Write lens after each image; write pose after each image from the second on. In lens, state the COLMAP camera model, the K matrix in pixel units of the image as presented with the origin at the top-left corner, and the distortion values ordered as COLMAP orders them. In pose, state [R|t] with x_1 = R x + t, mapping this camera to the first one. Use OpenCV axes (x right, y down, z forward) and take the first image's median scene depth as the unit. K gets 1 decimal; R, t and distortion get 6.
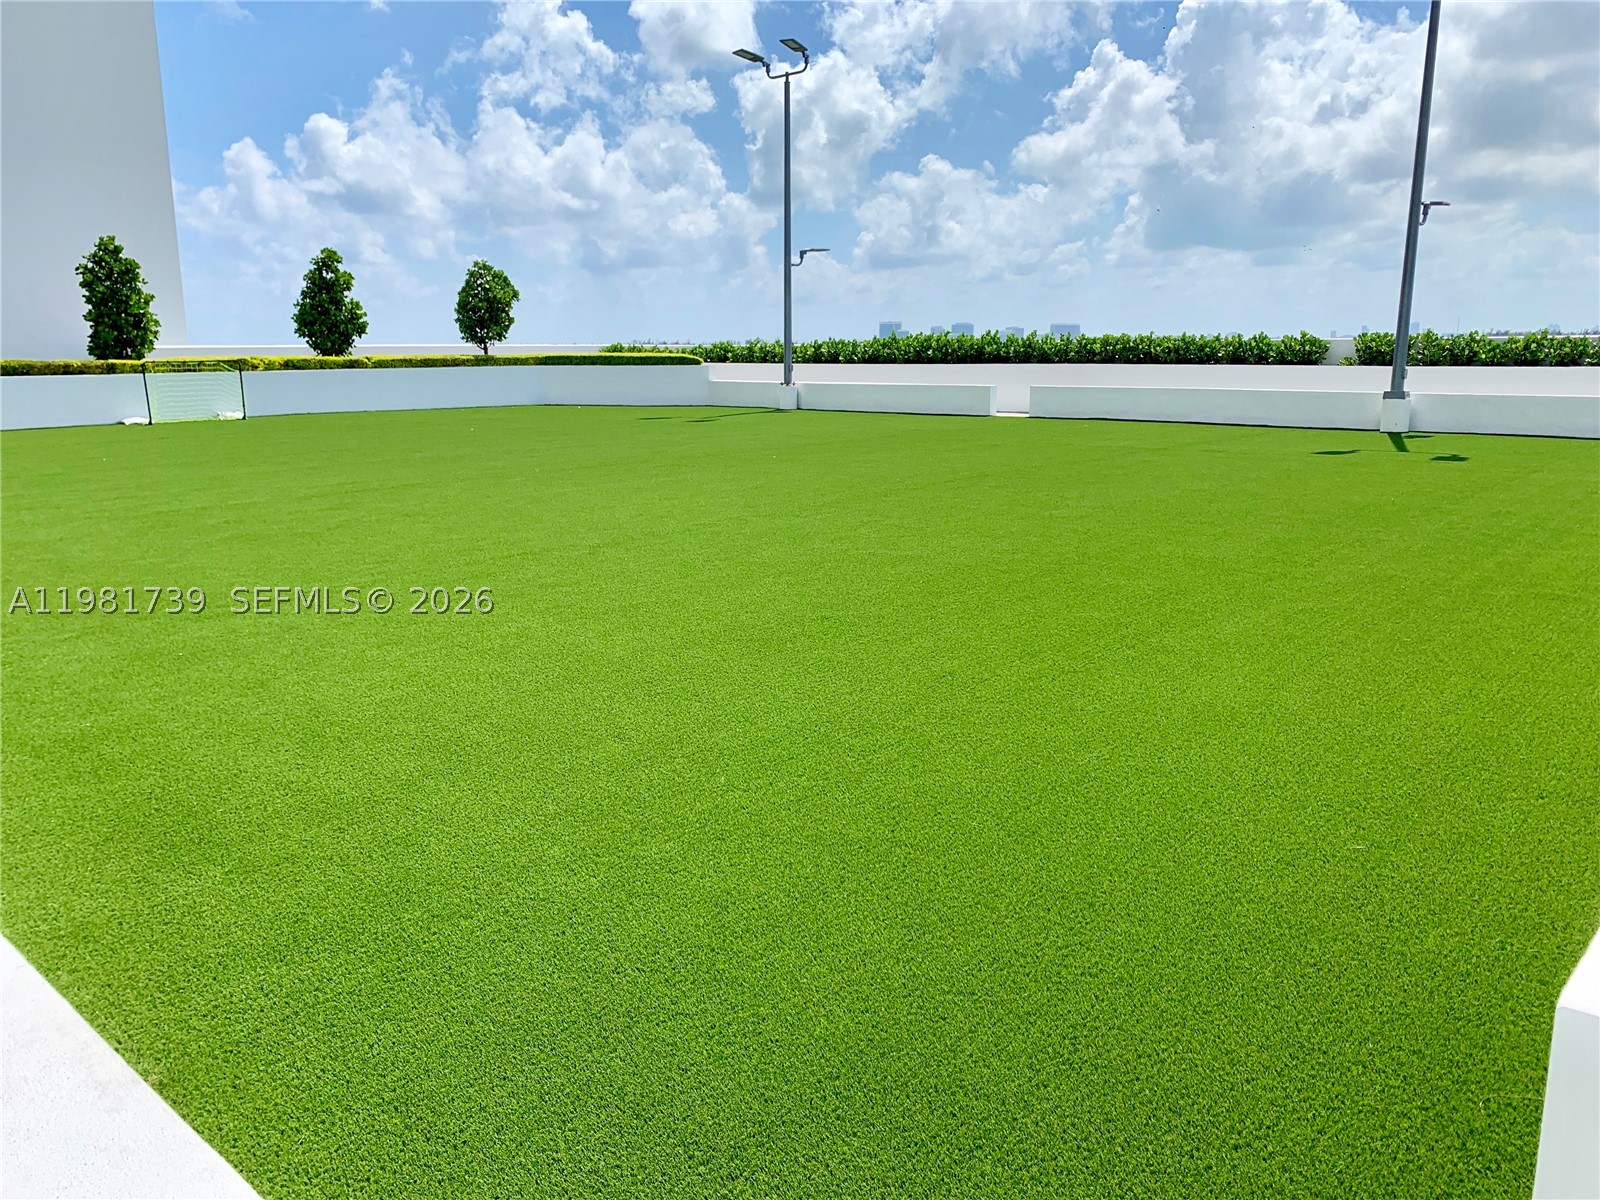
lens RADIAL K [[1231.1, 0, 793.1], [0, 1231.1, 581.0], [0, 0, 1]] dist [0.022926, 0.001484]
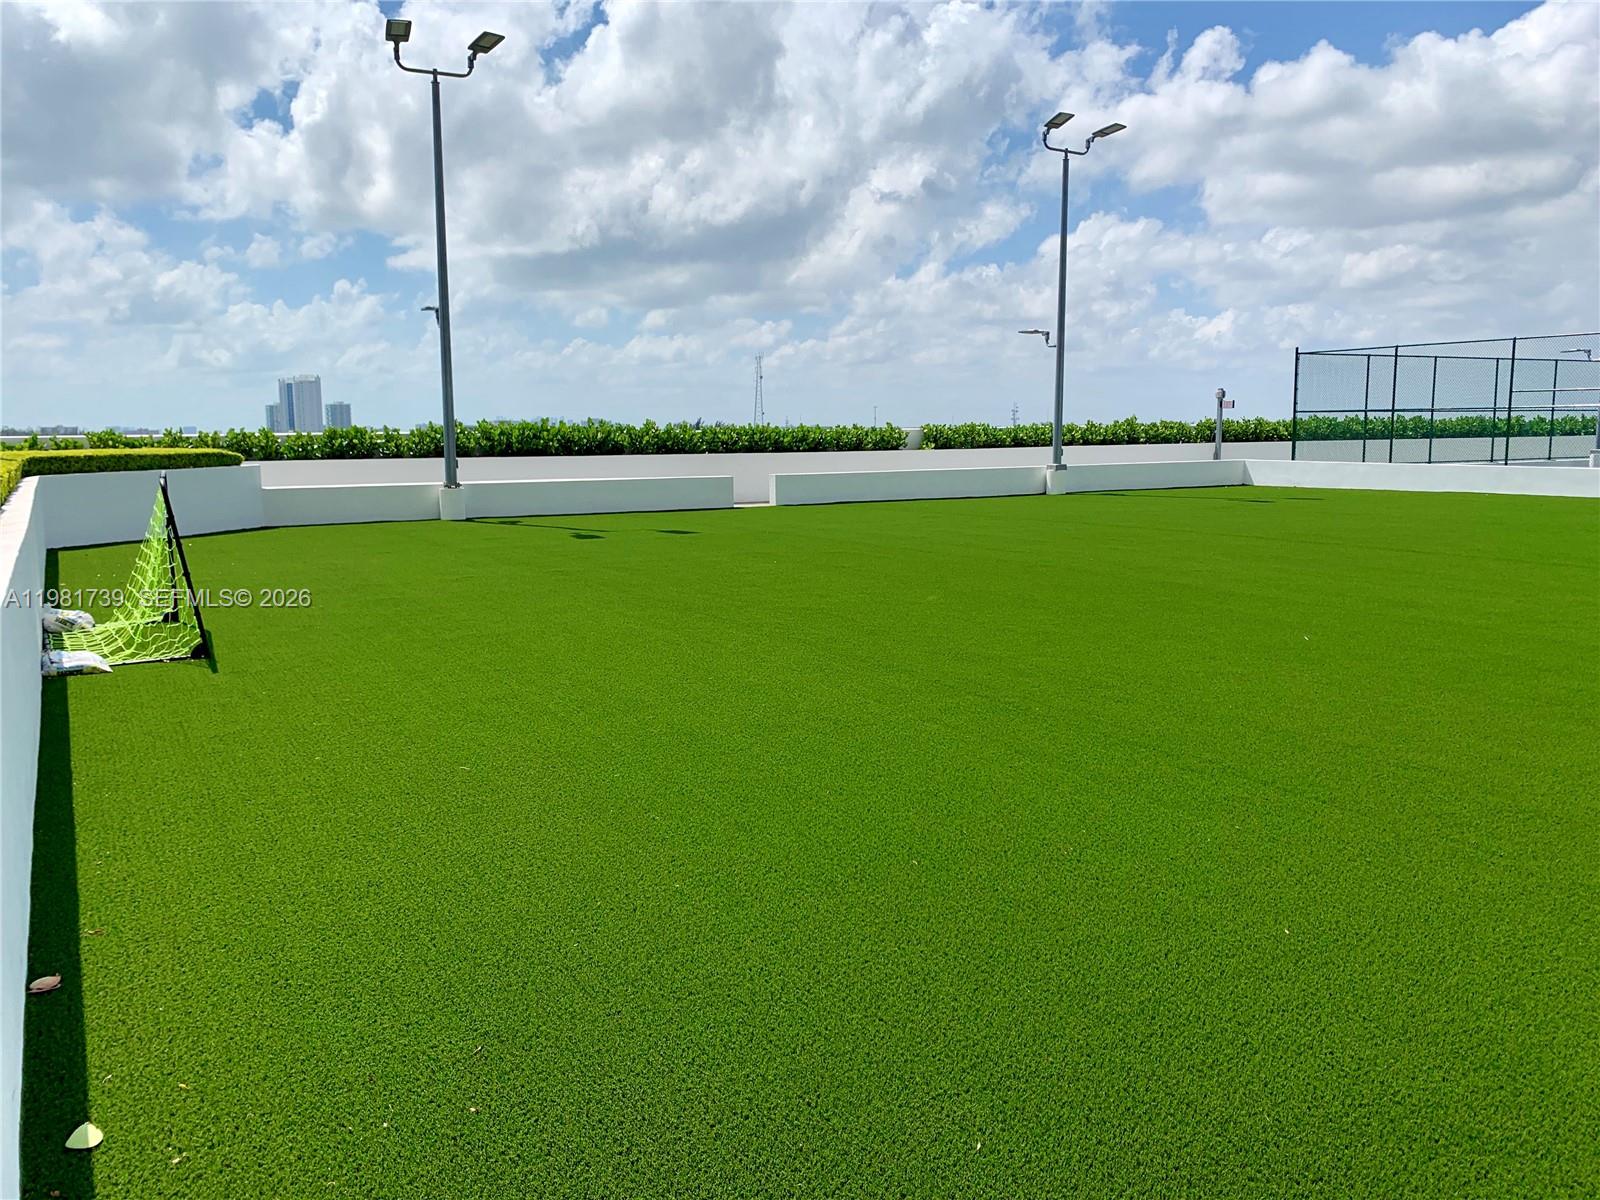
lens RADIAL K [[1231.1, 0, 793.1], [0, 1231.1, 581.0], [0, 0, 1]] dist [0.022926, 0.001484]
pose [[0.327921, -0.110576, 0.938212, -0.739638], [0.185428, 0.981341, 0.050848, -0.121988], [-0.926328, 0.157297, 0.342306, 0.666357]]
